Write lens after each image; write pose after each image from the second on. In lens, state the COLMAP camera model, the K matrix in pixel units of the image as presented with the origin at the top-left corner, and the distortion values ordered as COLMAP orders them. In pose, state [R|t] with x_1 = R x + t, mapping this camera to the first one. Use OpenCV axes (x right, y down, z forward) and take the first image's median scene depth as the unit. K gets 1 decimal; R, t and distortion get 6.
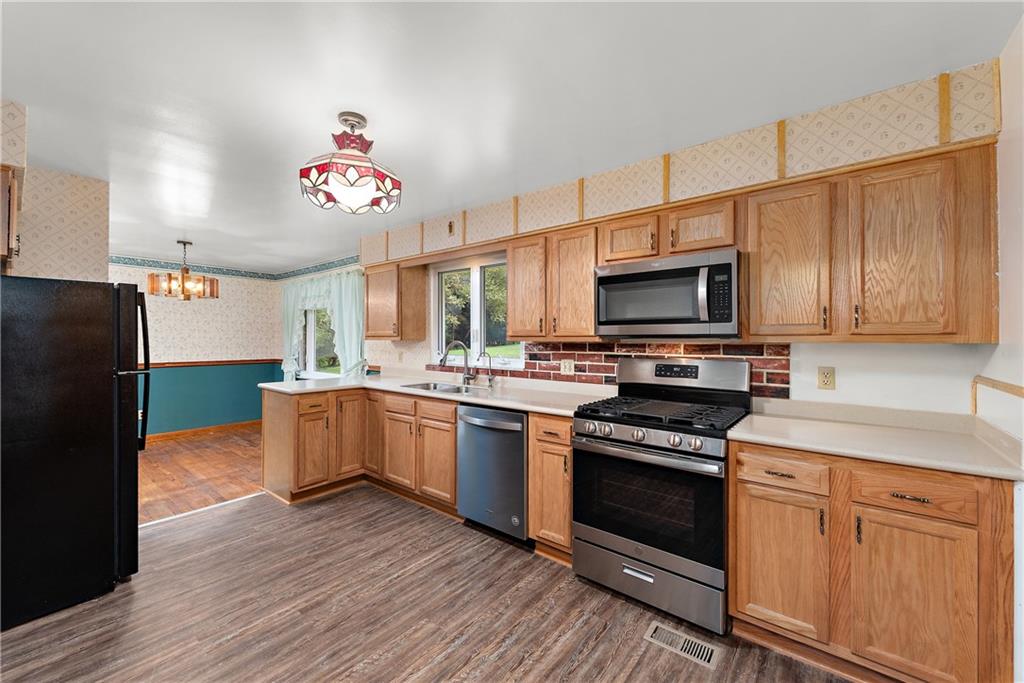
lens RADIAL K [[406.0, 0, 511.9], [0, 406.0, 337.2], [0, 0, 1]] dist [0.002202, -0.000085]
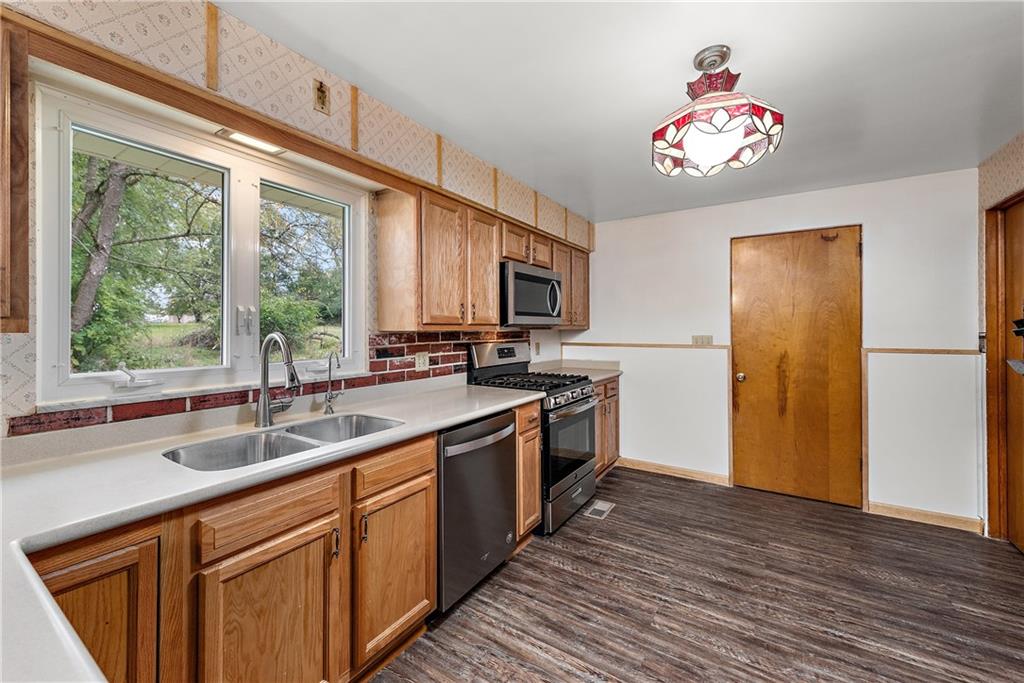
lens RADIAL K [[405.8, 0, 504.8], [0, 405.8, 328.1], [0, 0, 1]] dist [0.001376, -0.000230]
pose [[-0.096528, 0.000891, 0.995330, -0.827994], [-0.001103, 0.999999, -0.001002, 0.007058], [-0.995330, -0.001194, -0.096527, 1.063991]]
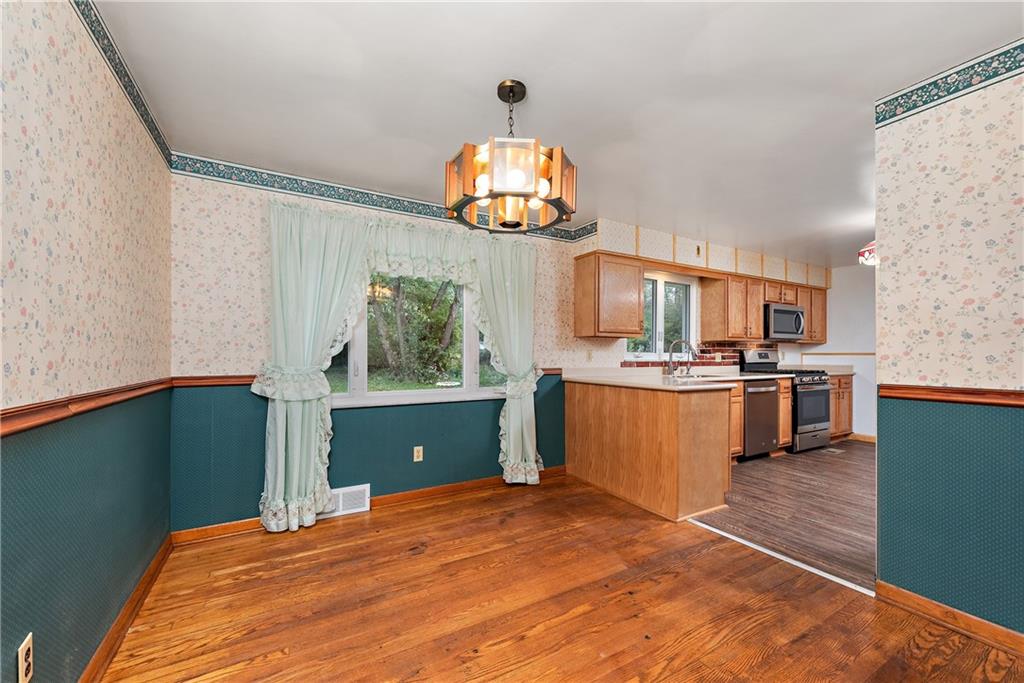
lens RADIAL K [[396.9, 0, 502.9], [0, 396.9, 355.3], [0, 0, 1]] dist [0.001585, 0.000039]
pose [[0.380055, -0.001671, 0.924962, -1.974653], [-0.004395, 0.999984, 0.003612, 0.074804], [-0.924954, -0.005438, 0.380041, 1.397259]]
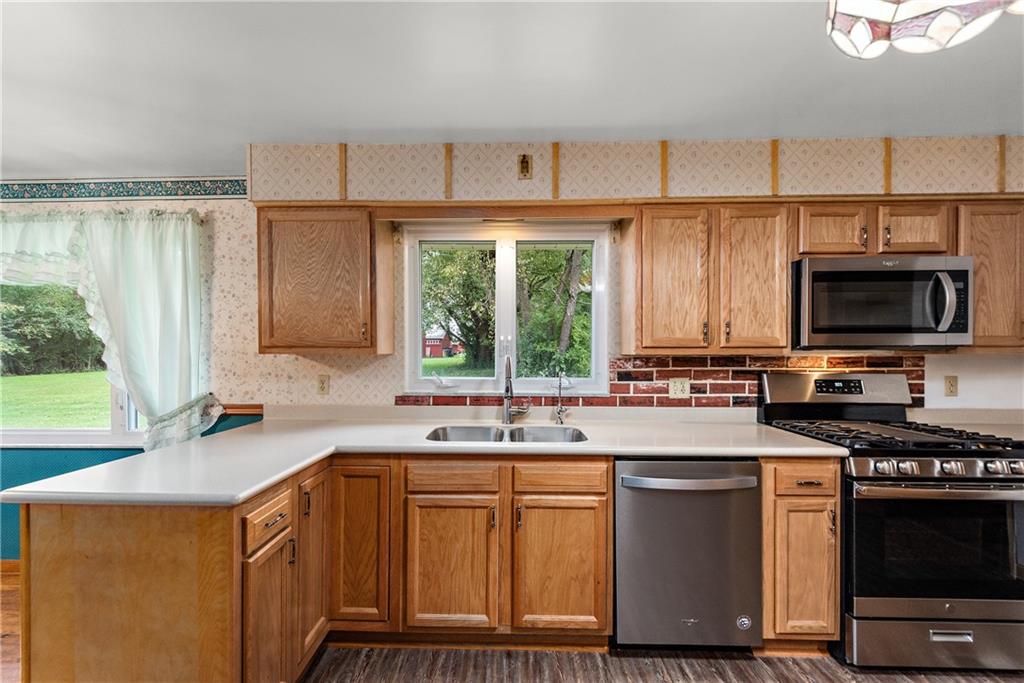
lens RADIAL K [[404.3, 0, 504.4], [0, 404.3, 356.2], [0, 0, 1]] dist [0.000855, -0.000270]
pose [[0.792852, -0.005770, 0.609387, -0.687885], [-0.000636, 0.999947, 0.010295, 0.007019], [-0.609414, -0.008550, 0.792806, 0.696896]]
